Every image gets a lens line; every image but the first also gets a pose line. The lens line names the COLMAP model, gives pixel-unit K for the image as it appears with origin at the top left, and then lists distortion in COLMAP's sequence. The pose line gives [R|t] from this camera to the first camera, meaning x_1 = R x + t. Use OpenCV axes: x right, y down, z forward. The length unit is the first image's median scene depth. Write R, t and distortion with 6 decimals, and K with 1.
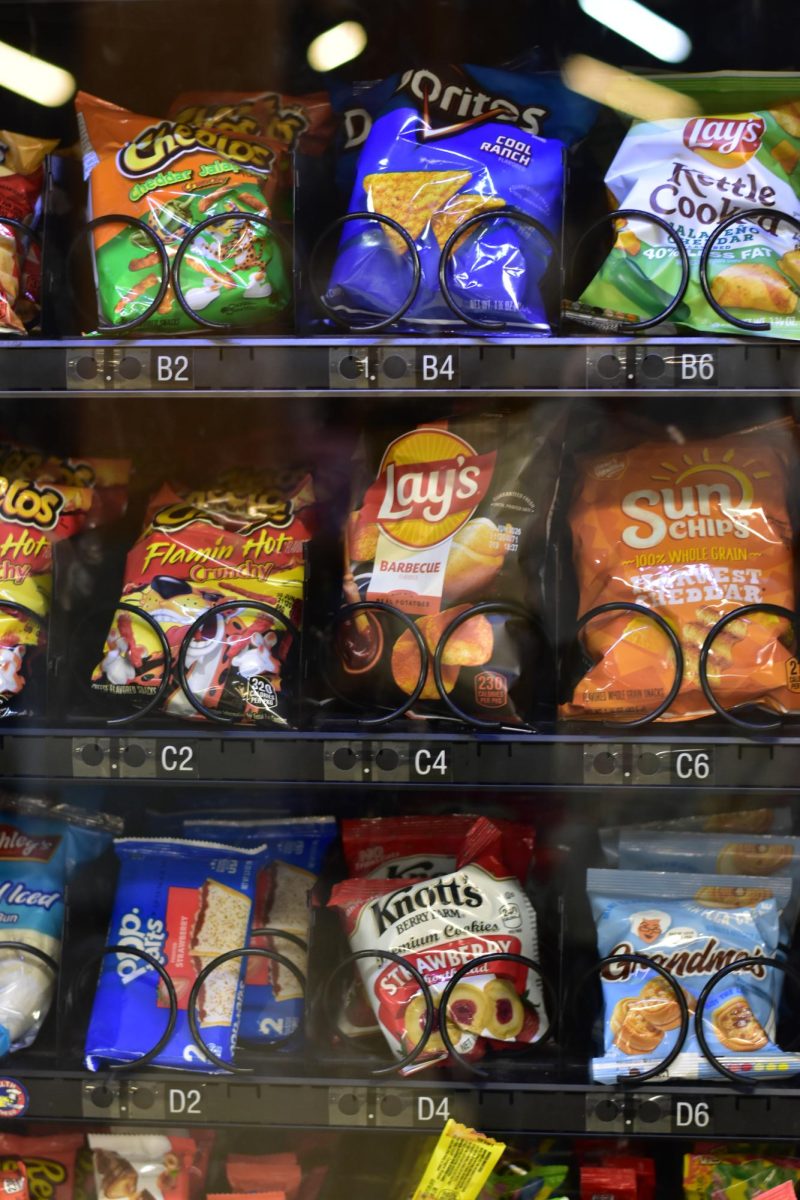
lens RADIAL K [[2820.0, 0, 398.3], [0, 2820.0, 601.5], [0, 0, 1]] dist [-0.060363, 0.000000]
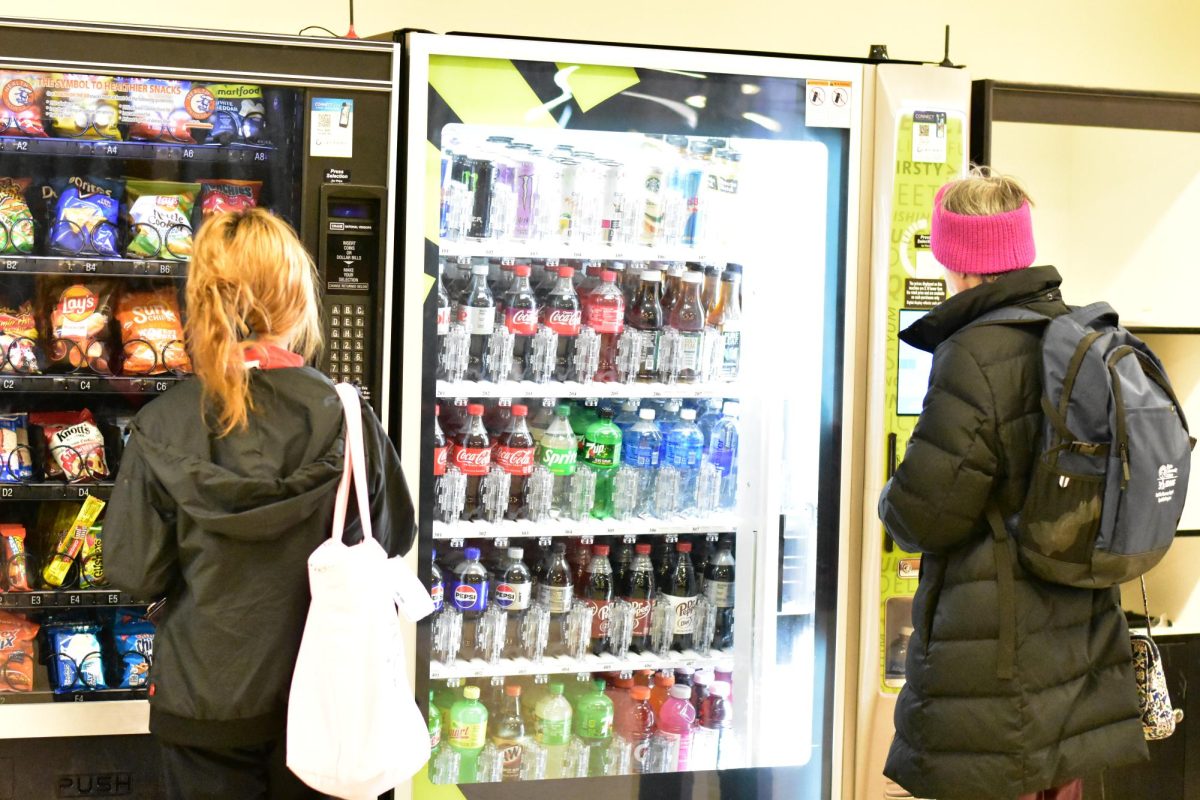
lens RADIAL K [[2820.0, 0, 597.9], [0, 2820.0, 392.4], [0, 0, 1]] dist [-0.060363, 0.000000]
pose [[0.853511, 0.011474, 0.520948, -1.184750], [0.021654, 0.998113, -0.057462, 0.265336], [-0.520624, 0.060325, 0.851652, -2.109270]]
